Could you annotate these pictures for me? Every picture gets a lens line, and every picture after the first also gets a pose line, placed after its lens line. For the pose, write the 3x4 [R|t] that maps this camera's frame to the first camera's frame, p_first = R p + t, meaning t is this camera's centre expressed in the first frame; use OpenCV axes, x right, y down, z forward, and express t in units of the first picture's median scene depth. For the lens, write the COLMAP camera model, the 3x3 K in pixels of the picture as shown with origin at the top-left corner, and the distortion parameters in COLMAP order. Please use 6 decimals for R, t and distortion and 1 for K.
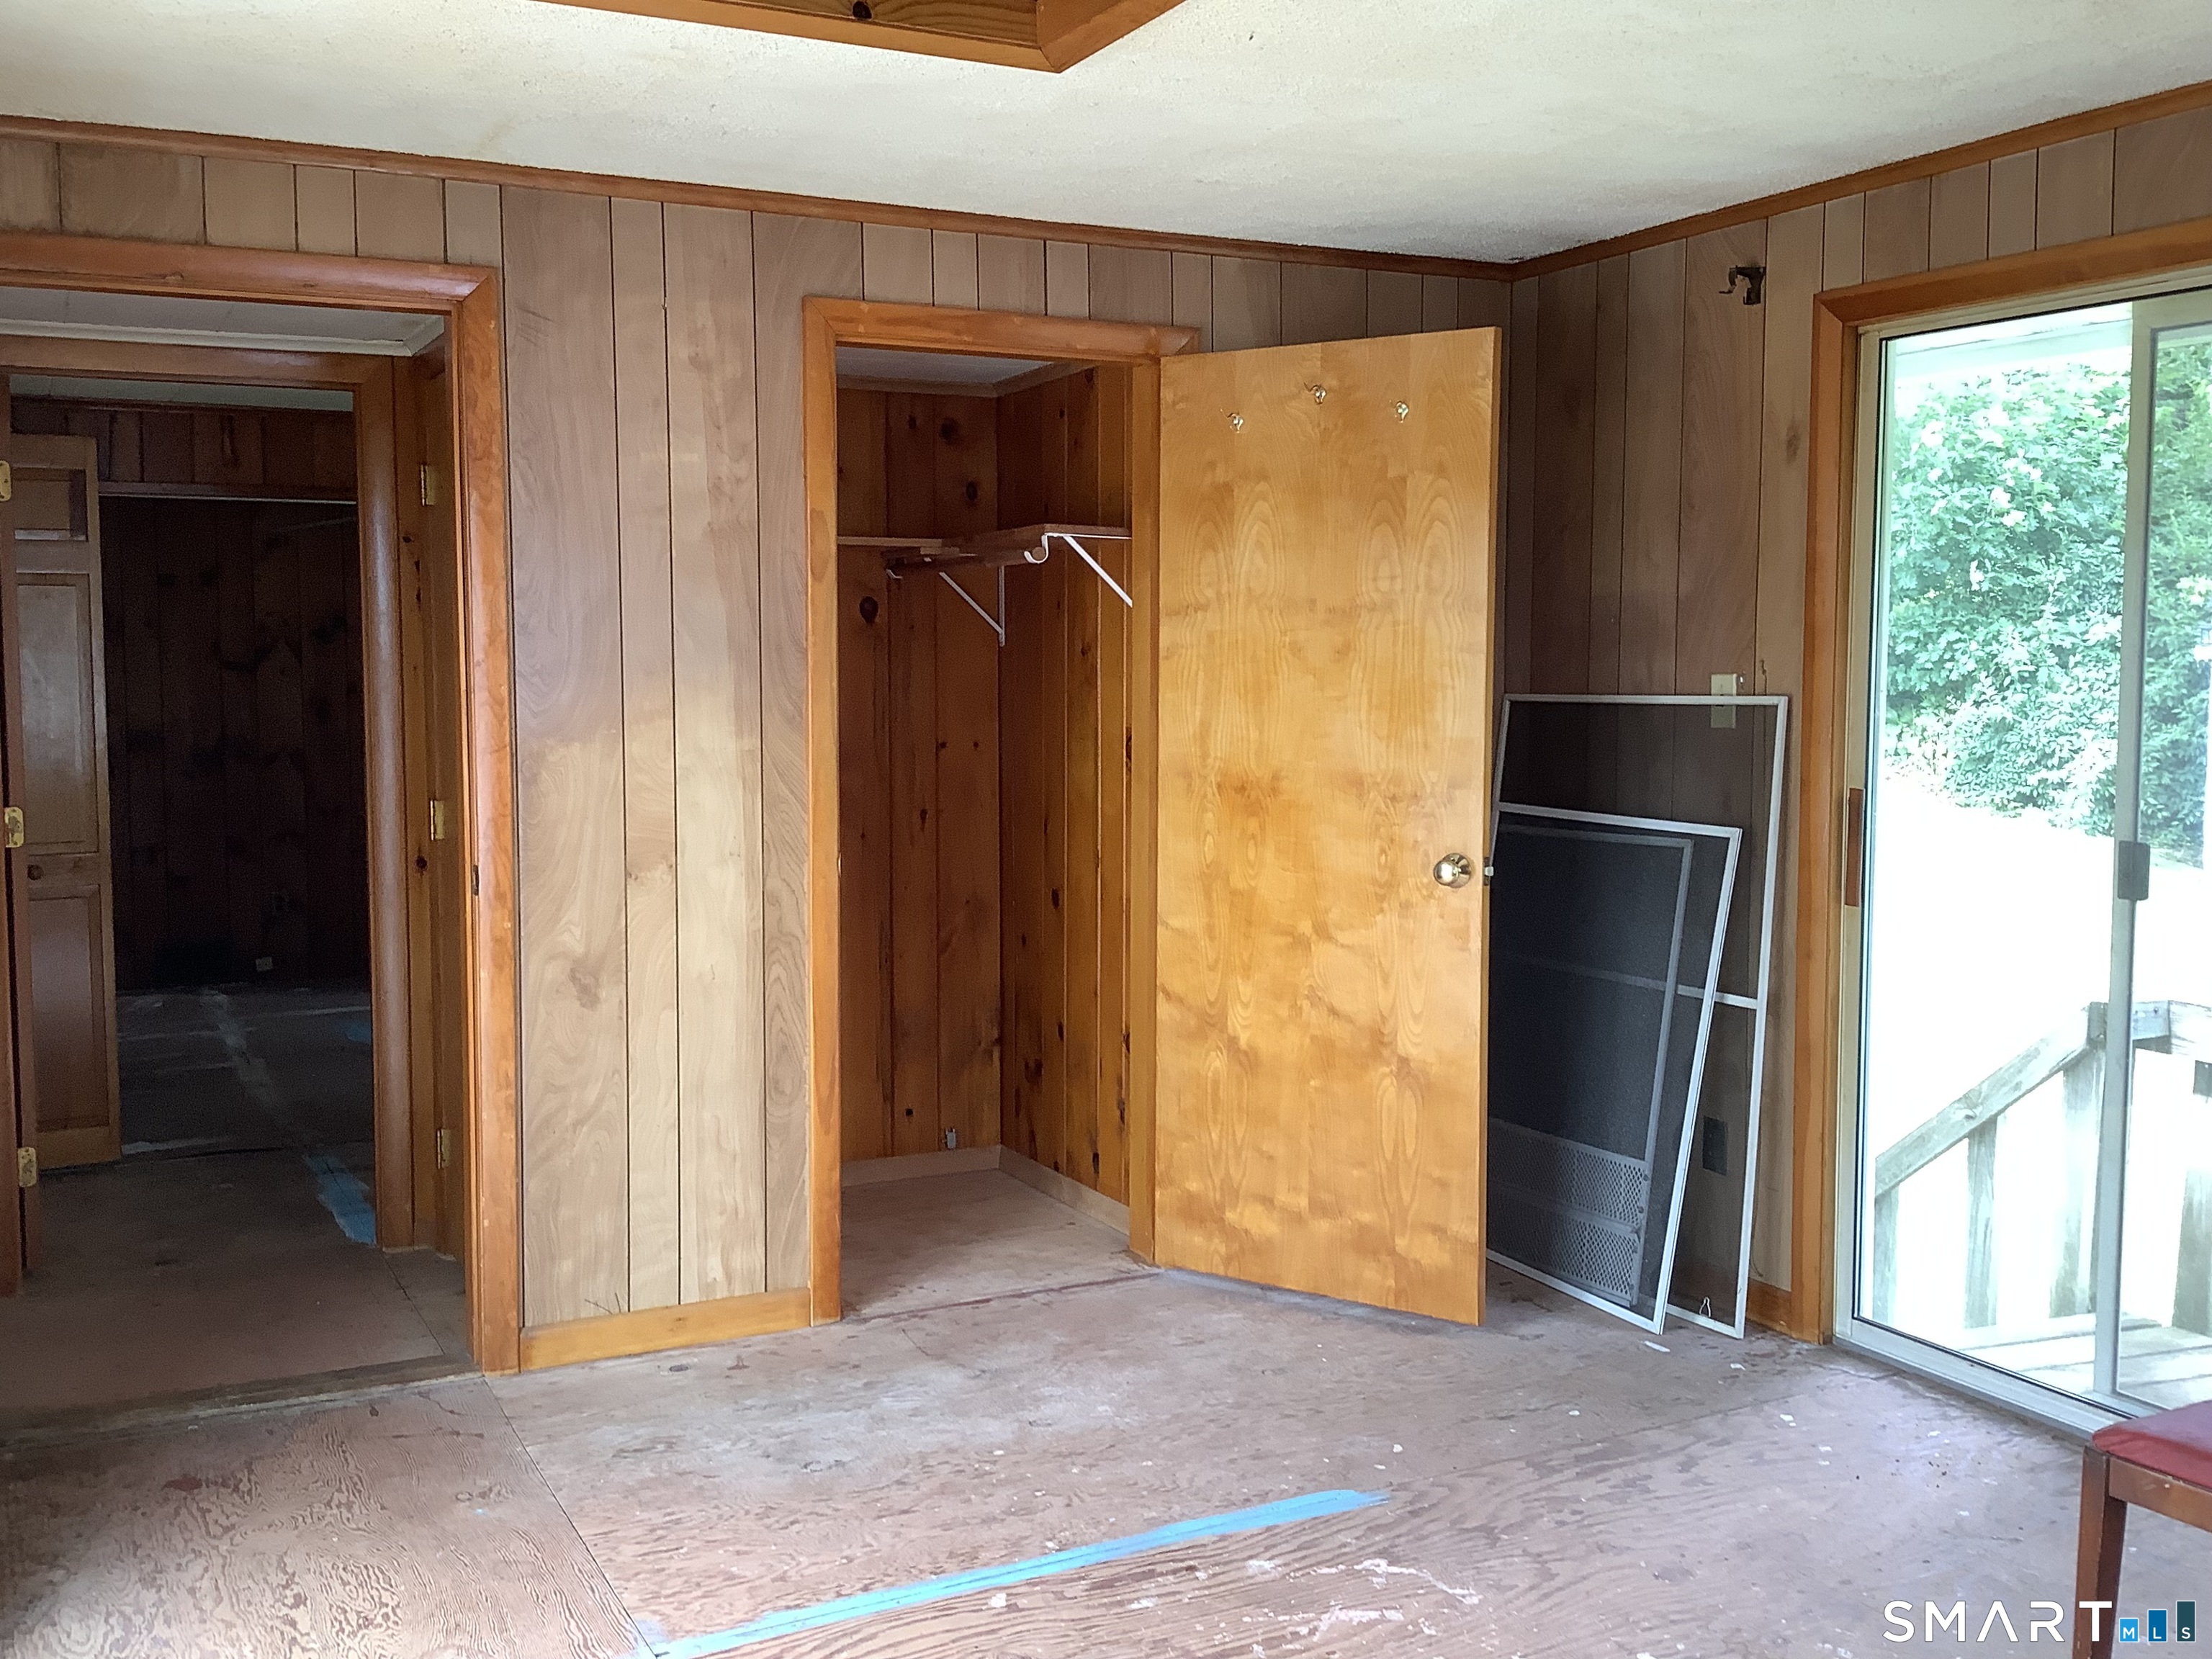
lens RADIAL K [[2112.2, 0, 1106.0], [0, 2112.2, 829.5], [0, 0, 1]] dist [0.102827, -0.243349]
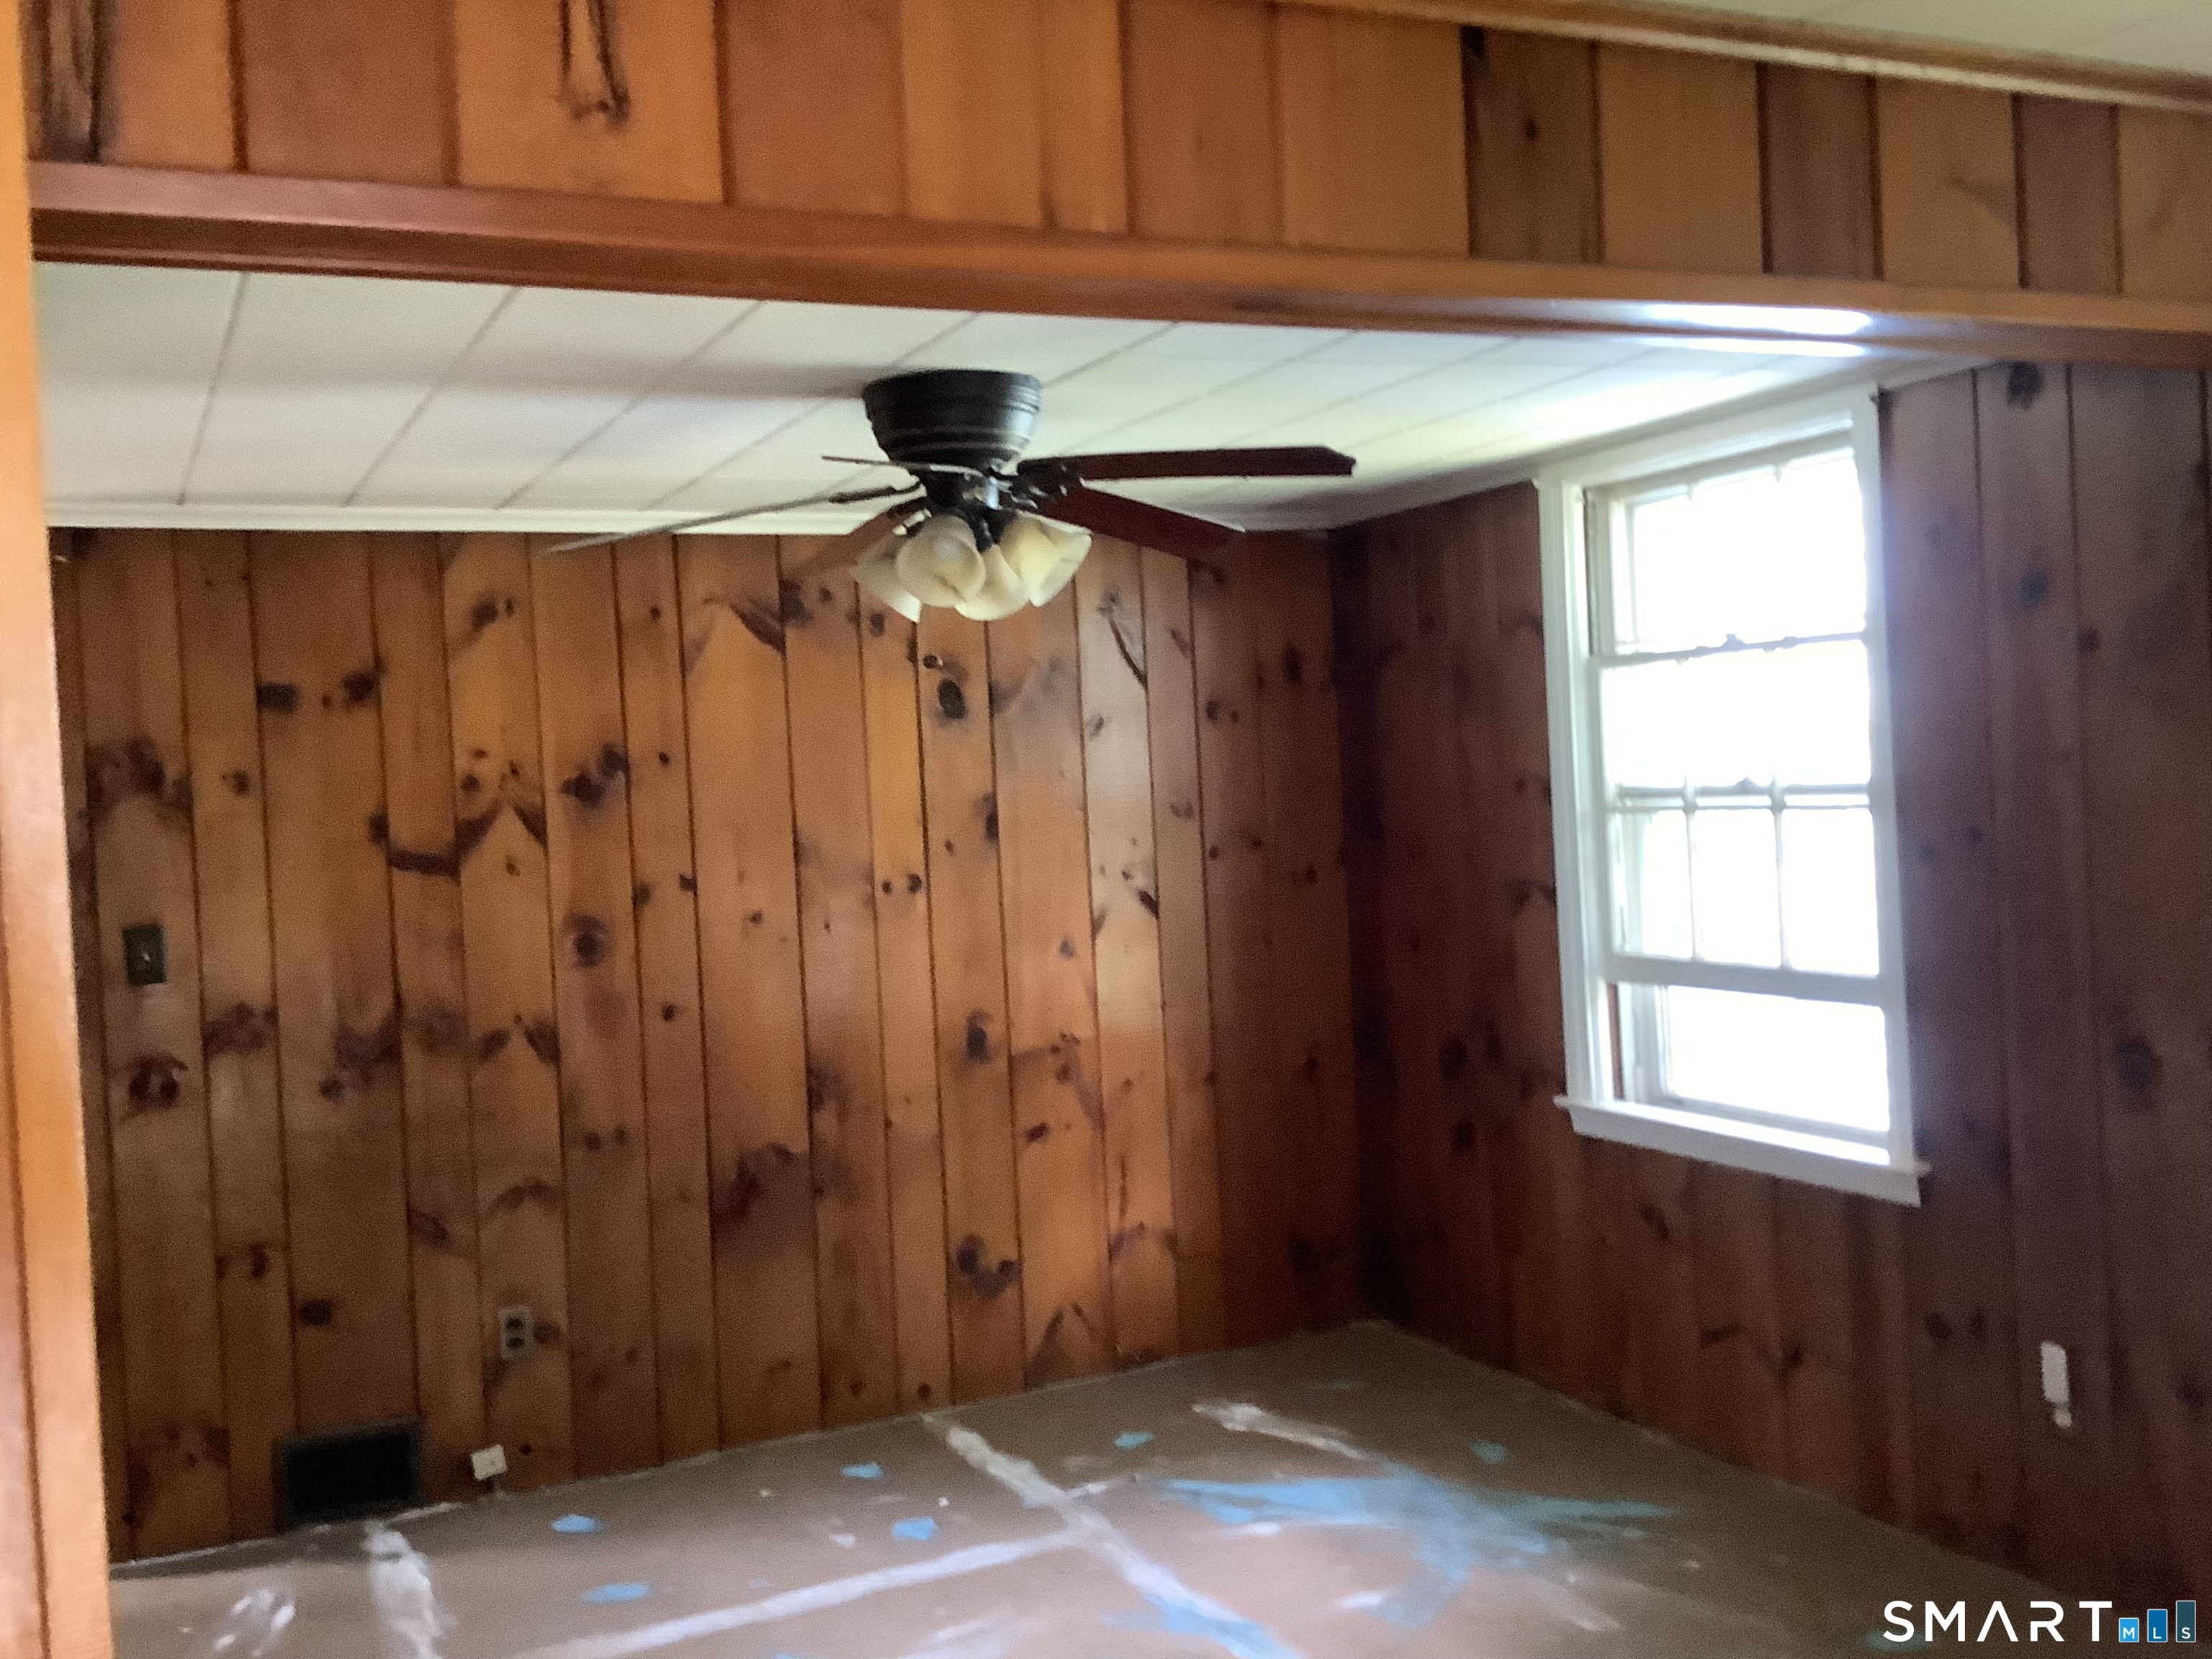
lens RADIAL K [[2112.2, 0, 1106.0], [0, 2112.2, 829.5], [0, 0, 1]] dist [0.102827, -0.243349]
pose [[0.998414, -0.048256, -0.029010, -0.149592], [0.046594, 0.997372, -0.055479, -0.031473], [0.031611, 0.054039, 0.998038, 0.327042]]
